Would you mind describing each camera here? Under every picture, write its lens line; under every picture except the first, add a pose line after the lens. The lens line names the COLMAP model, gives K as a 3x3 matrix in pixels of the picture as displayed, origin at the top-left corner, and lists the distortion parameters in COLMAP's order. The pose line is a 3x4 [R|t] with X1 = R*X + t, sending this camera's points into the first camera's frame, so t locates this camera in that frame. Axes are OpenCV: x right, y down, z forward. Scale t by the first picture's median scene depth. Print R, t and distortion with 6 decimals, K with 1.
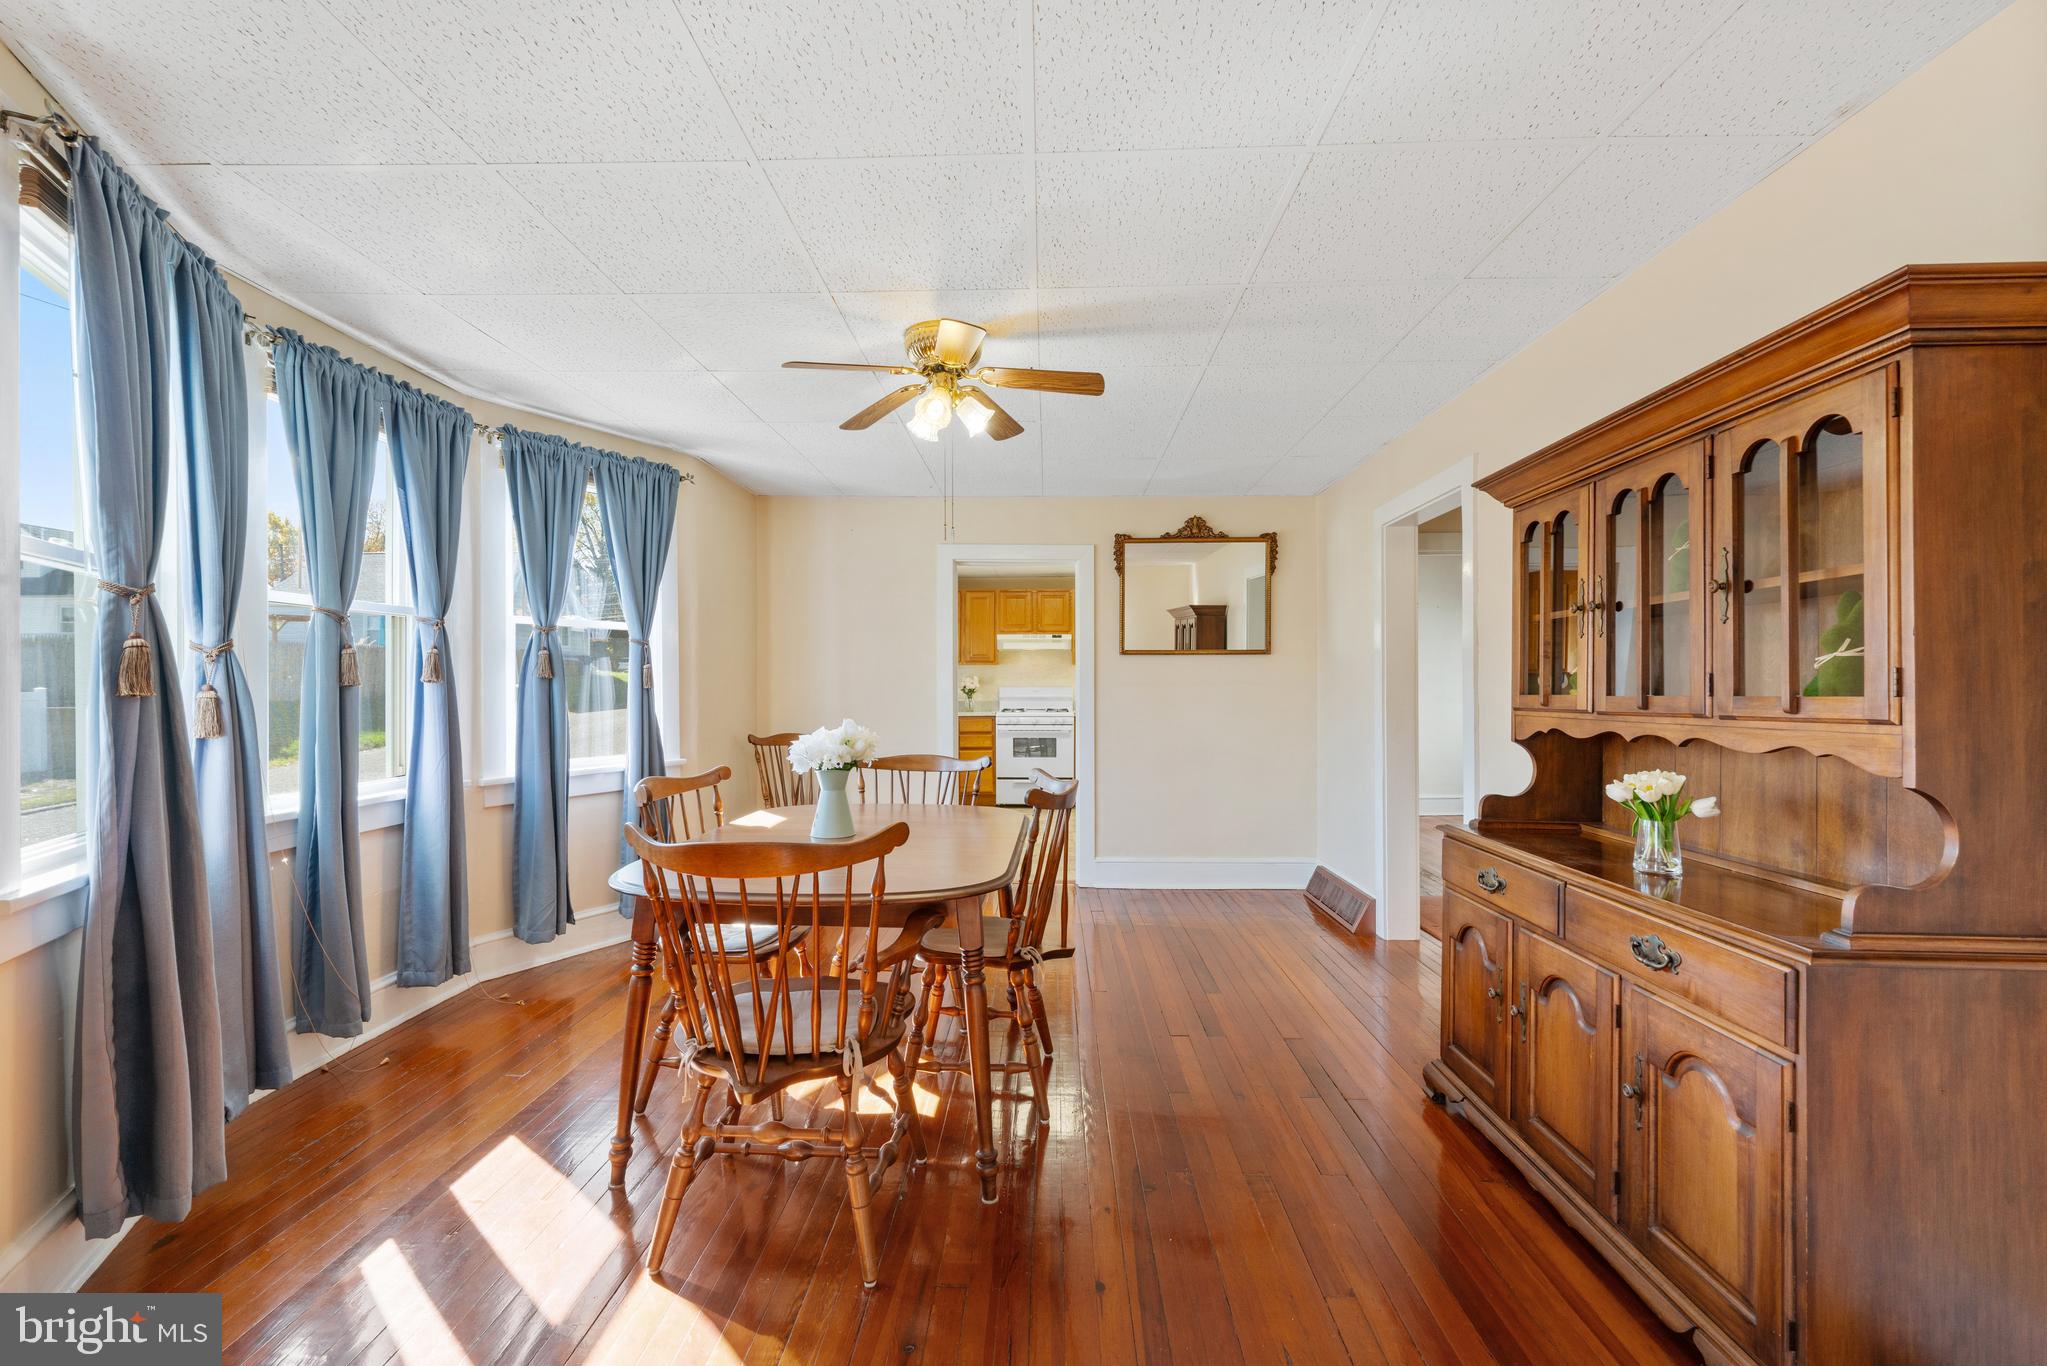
lens RADIAL K [[833.8, 0, 999.3], [0, 833.8, 679.1], [0, 0, 1]] dist [0.000116, -0.001191]
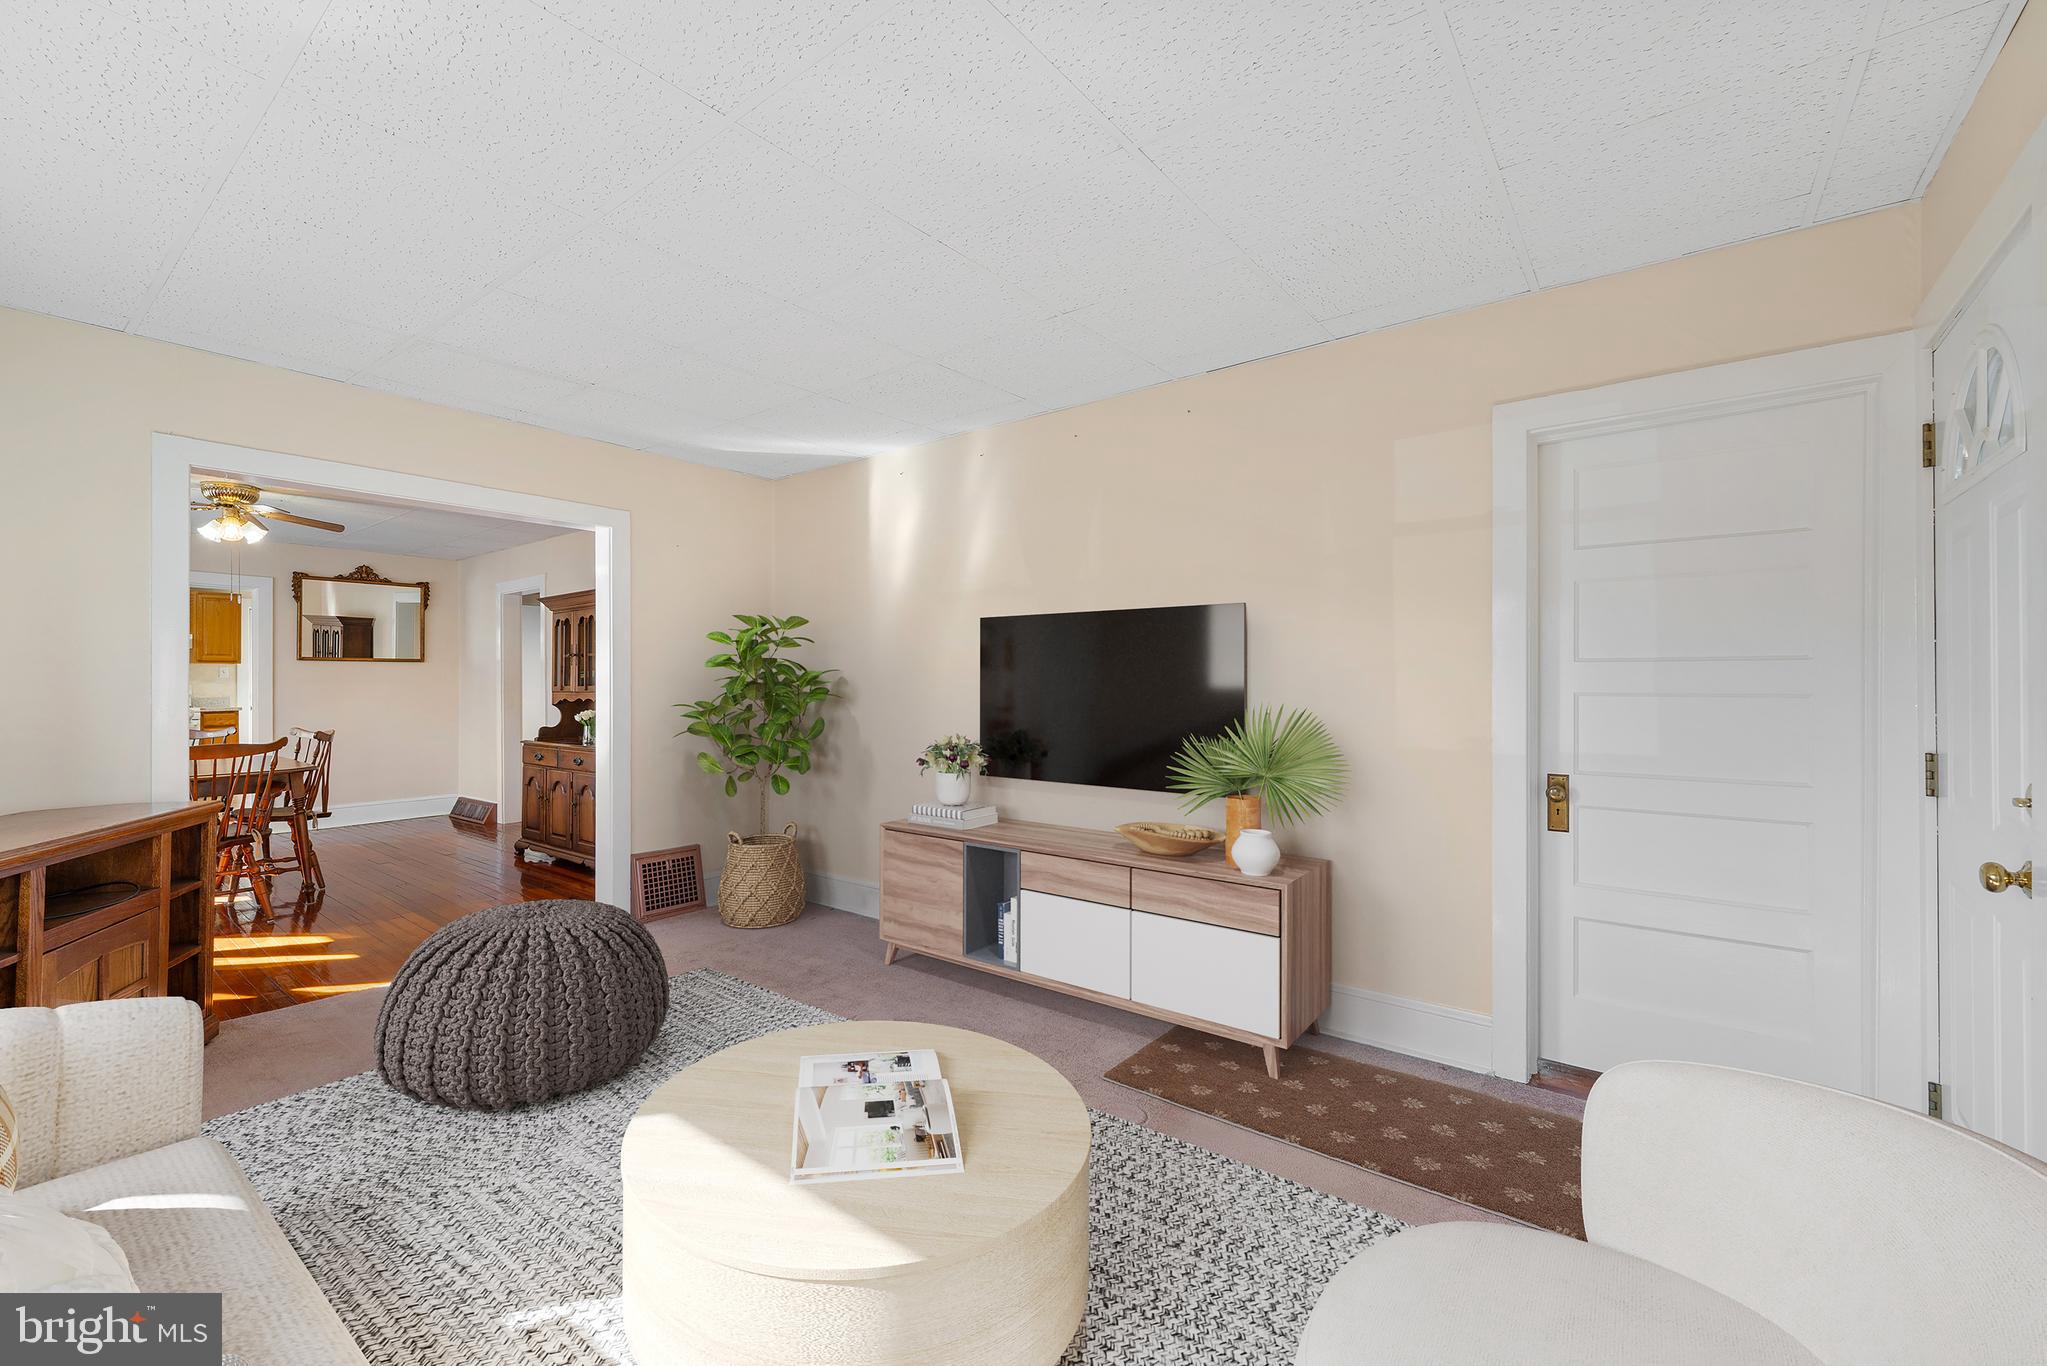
lens RADIAL K [[833.8, 0, 1016.4], [0, 833.8, 679.9], [0, 0, 1]] dist [0.000116, -0.001191]
pose [[0.568138, 0.002696, 0.822929, -0.389085], [-0.005241, 0.999986, 0.000342, -0.005065], [-0.822916, -0.004507, 0.568145, -0.936474]]
